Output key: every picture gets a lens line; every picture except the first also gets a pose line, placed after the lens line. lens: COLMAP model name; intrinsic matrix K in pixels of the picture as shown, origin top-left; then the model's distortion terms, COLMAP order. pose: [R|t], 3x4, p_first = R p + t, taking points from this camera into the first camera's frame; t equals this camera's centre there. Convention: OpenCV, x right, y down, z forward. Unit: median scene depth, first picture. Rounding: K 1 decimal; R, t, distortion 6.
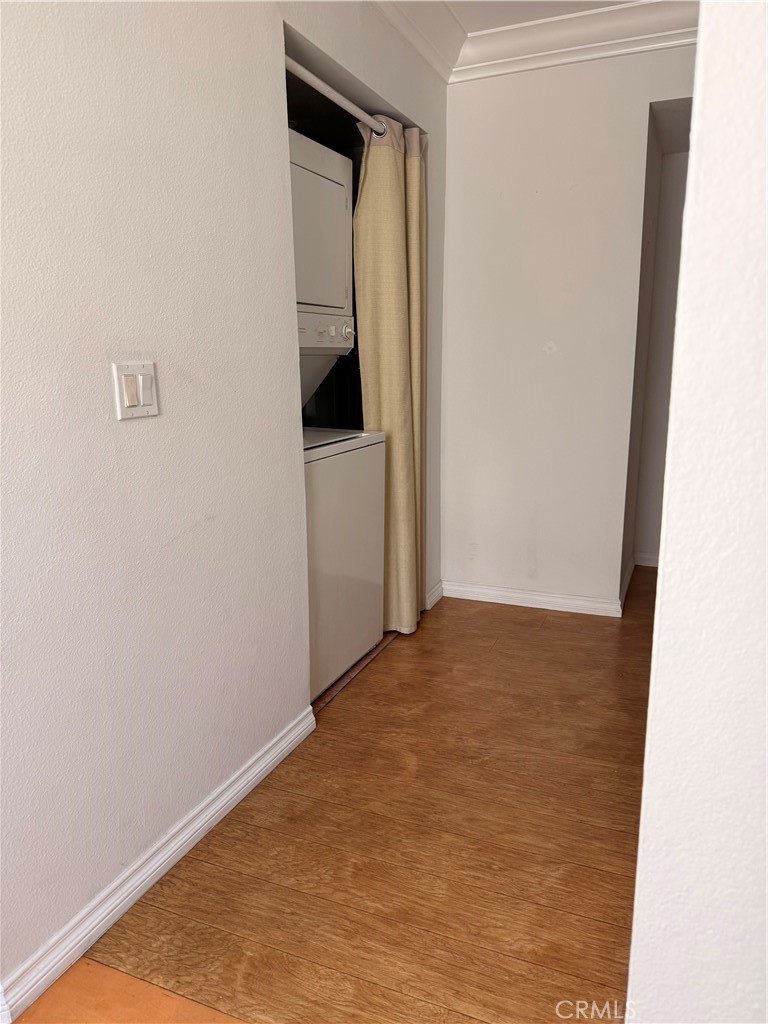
lens RADIAL K [[723.4, 0, 379.7], [0, 723.4, 517.8], [0, 0, 1]] dist [0.039884, -0.045236]
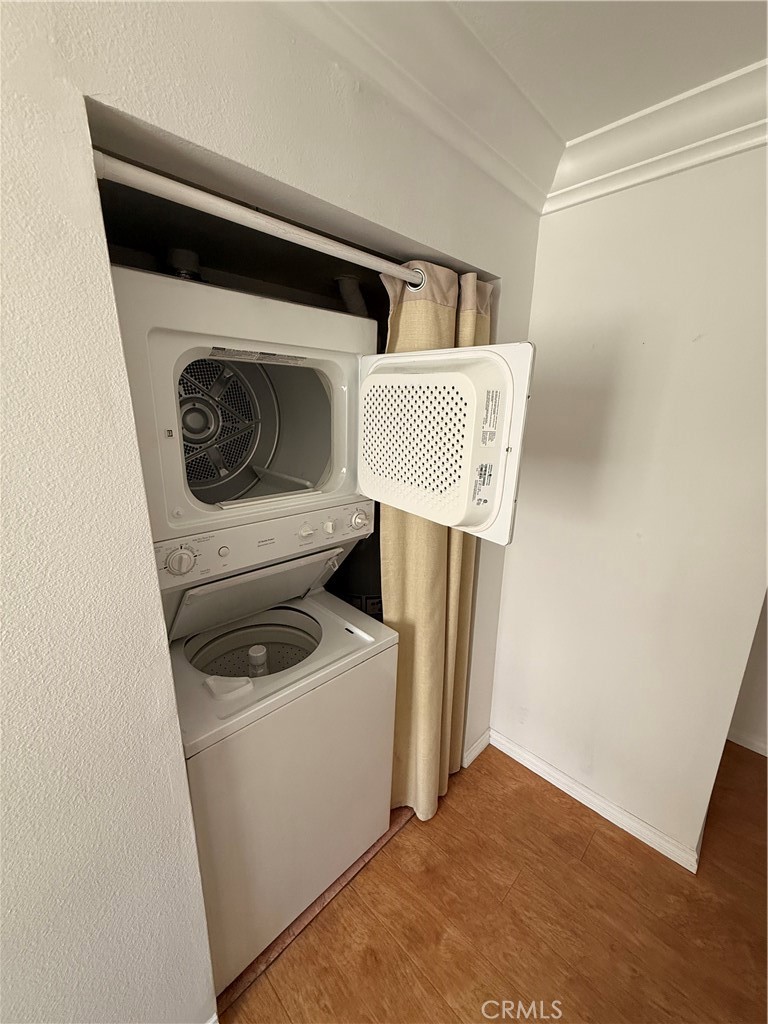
lens RADIAL K [[410.0, 0, 389.1], [0, 410.0, 507.9], [0, 0, 1]] dist [0.004170, -0.000162]
pose [[0.930138, 0.119545, -0.347207, 0.144818], [-0.109590, 0.992805, 0.048243, -0.281526], [0.350477, -0.006822, 0.936547, 0.526720]]
